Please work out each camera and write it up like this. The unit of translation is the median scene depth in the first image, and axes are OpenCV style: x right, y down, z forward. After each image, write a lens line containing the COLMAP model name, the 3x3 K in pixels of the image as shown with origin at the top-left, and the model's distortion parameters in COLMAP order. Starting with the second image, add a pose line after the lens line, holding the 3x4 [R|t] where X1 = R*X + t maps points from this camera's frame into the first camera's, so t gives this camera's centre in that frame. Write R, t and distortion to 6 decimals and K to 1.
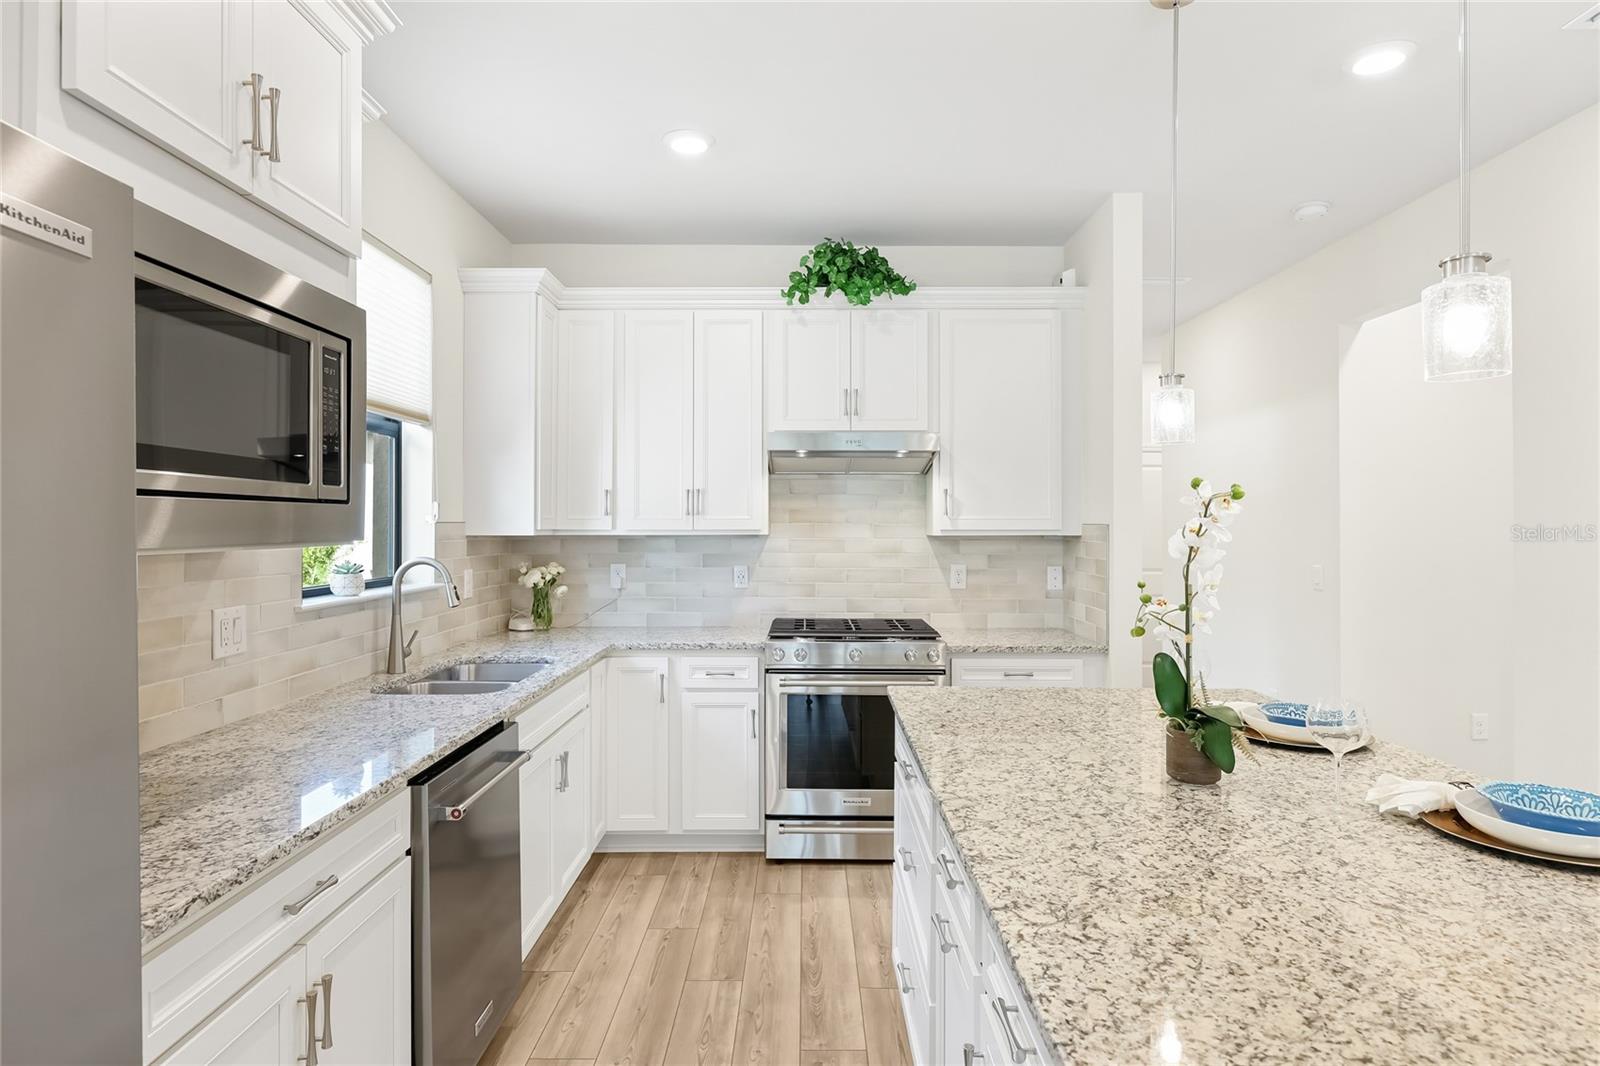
lens RADIAL K [[862.0, 0, 796.5], [0, 862.0, 519.3], [0, 0, 1]] dist [-0.007499, -0.000278]
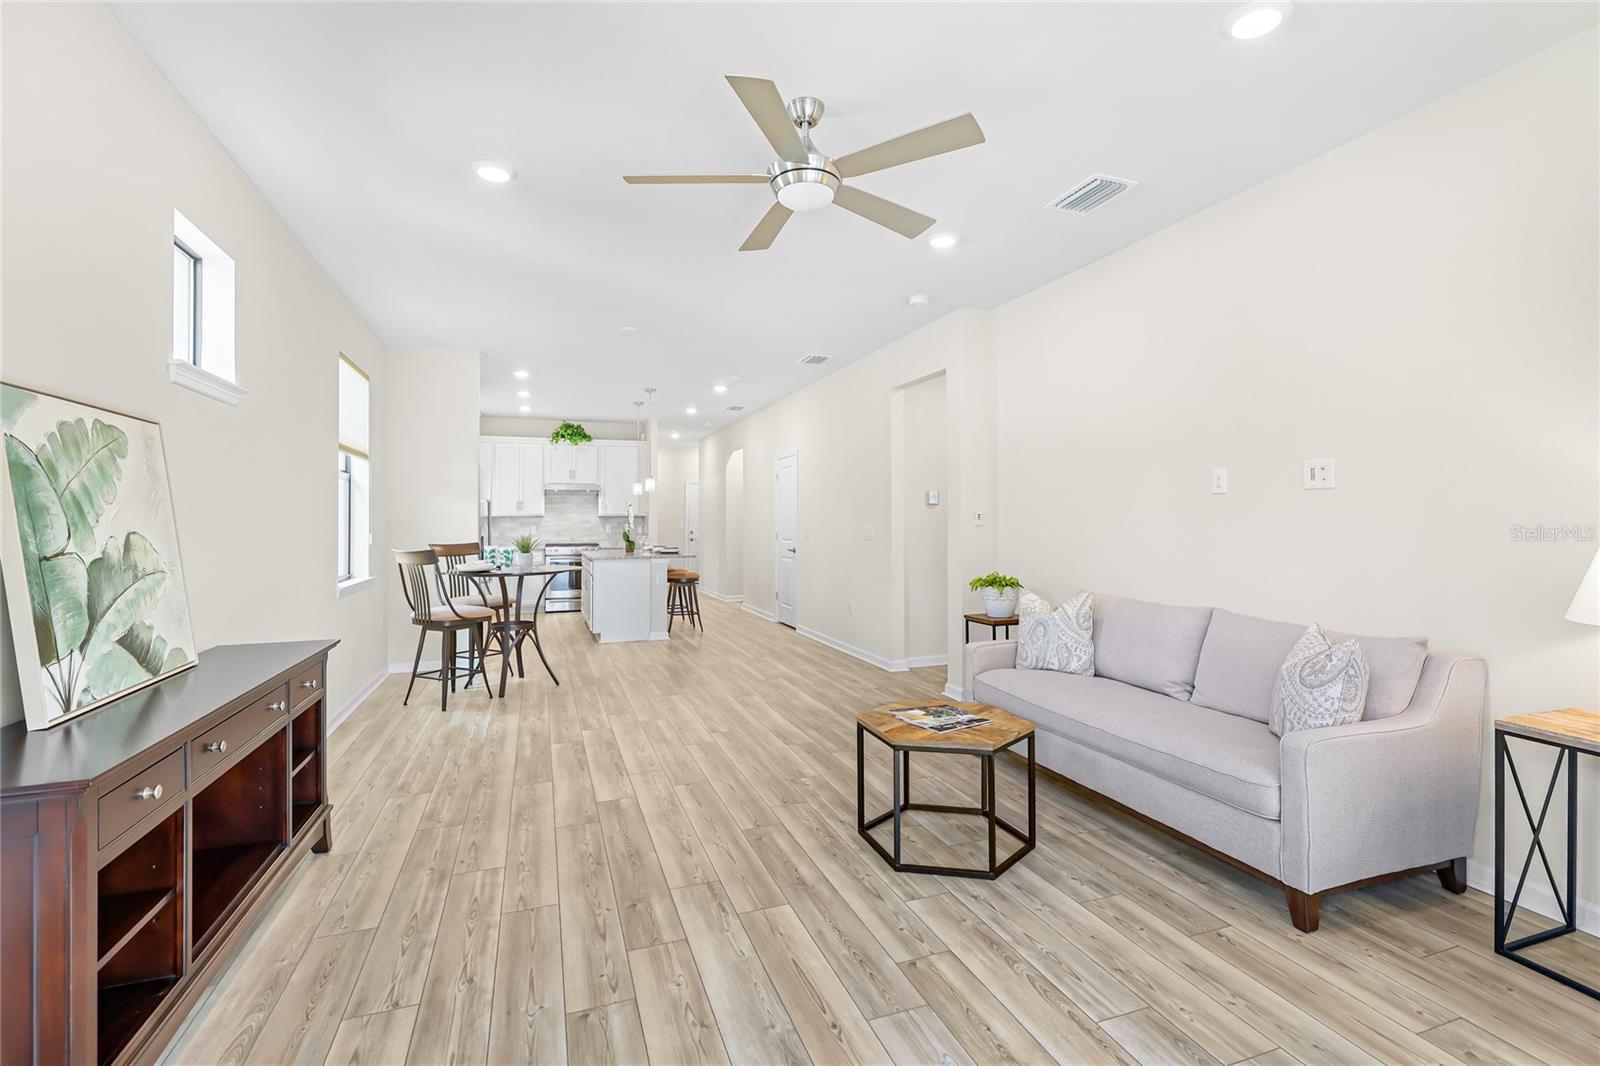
lens RADIAL K [[716.0, 0, 804.3], [0, 716.0, 507.3], [0, 0, 1]] dist [0.002523, 0.000625]
pose [[0.933400, 0.001088, 0.358836, -0.086607], [0.003545, 0.999919, -0.012254, 0.022846], [-0.358820, 0.012709, 0.933320, -1.796696]]
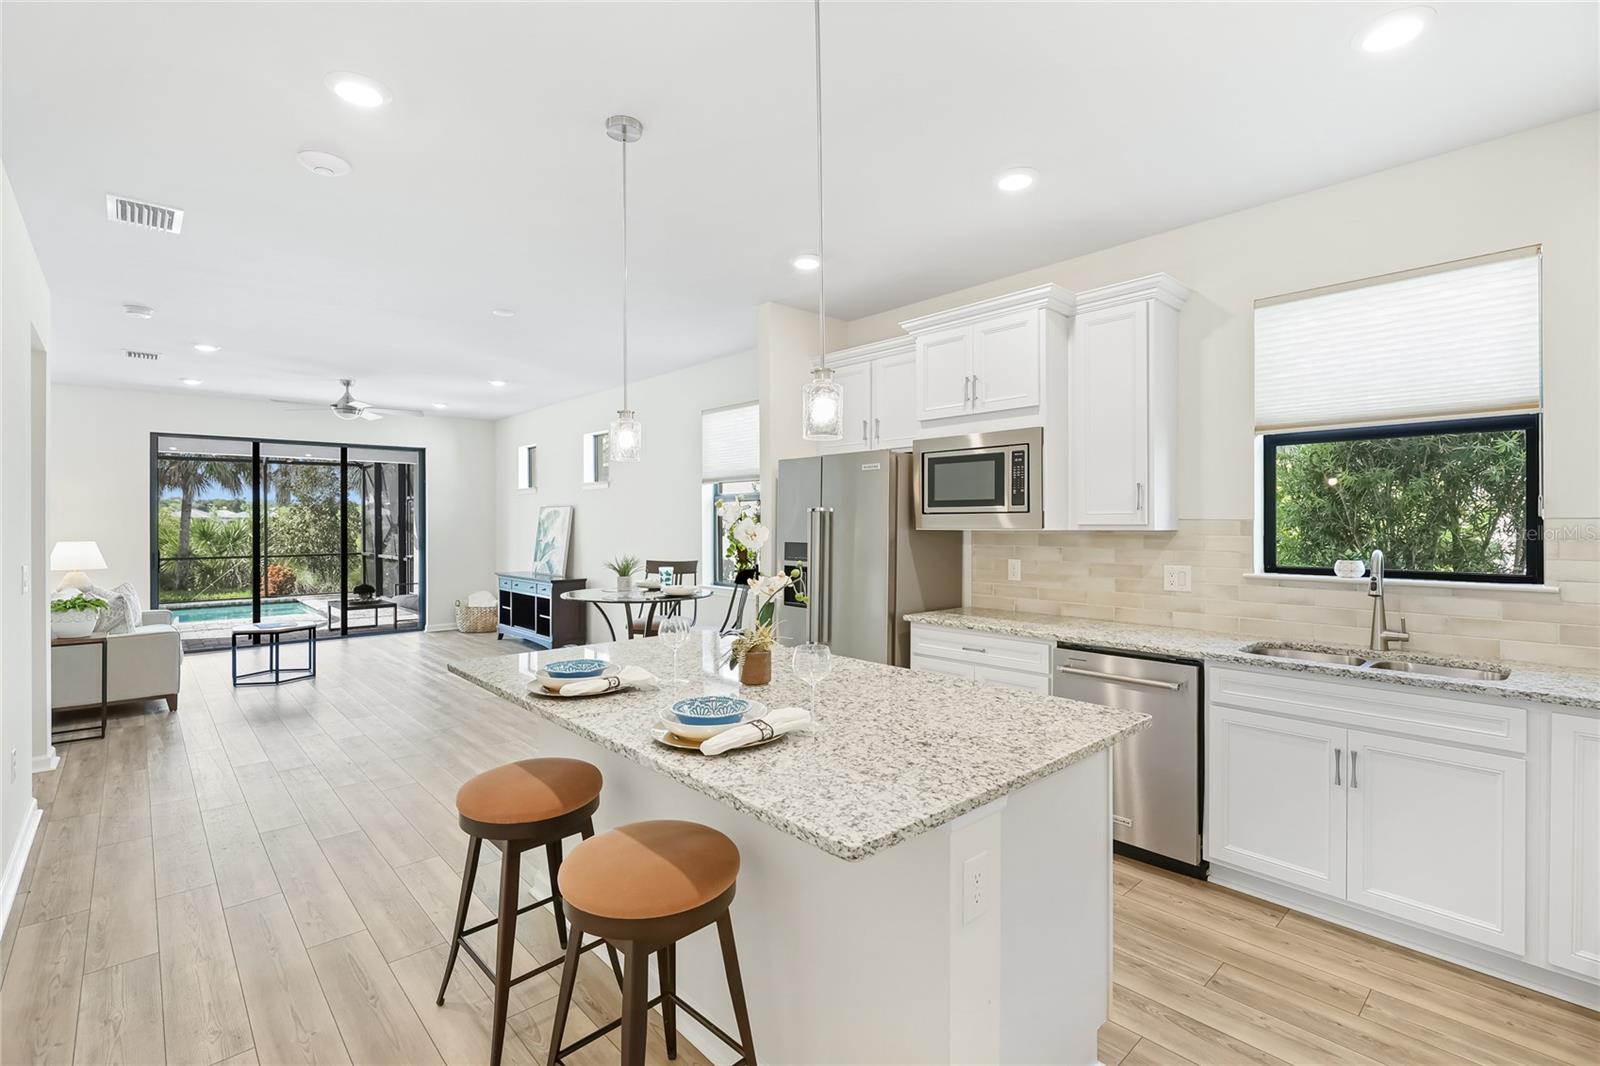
lens RADIAL K [[716.0, 0, 802.1], [0, 716.0, 528.9], [0, 0, 1]] dist [0.002523, 0.000625]
pose [[-0.721160, 0.004523, -0.692754, 0.560461], [0.006206, 0.999981, 0.000069, 0.009549], [0.692741, -0.004249, -0.721174, 0.861565]]
